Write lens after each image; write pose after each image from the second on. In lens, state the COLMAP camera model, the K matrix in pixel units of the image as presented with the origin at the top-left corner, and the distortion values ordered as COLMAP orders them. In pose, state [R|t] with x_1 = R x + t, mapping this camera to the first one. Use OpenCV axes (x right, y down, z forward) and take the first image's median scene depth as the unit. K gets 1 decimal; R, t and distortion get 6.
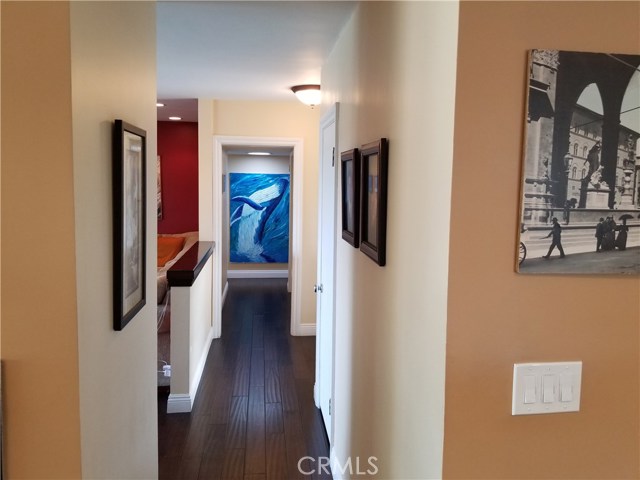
lens RADIAL K [[500.9, 0, 318.6], [0, 500.9, 227.0], [0, 0, 1]] dist [0.100437, -0.204499]
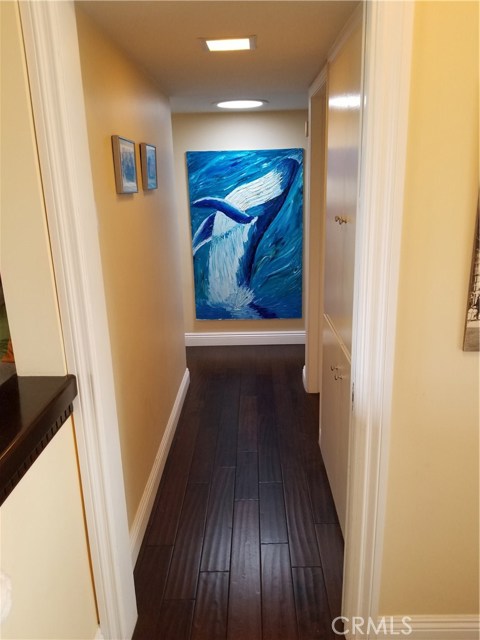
lens RADIAL K [[500.9, 0, 252.6], [0, 500.9, 321.8], [0, 0, 1]] dist [0.100437, -0.204499]
pose [[0.993274, -0.006412, -0.115610, -0.049075], [0.029658, 0.979245, 0.200496, -0.038218], [0.111925, -0.202577, 0.972849, 0.463684]]
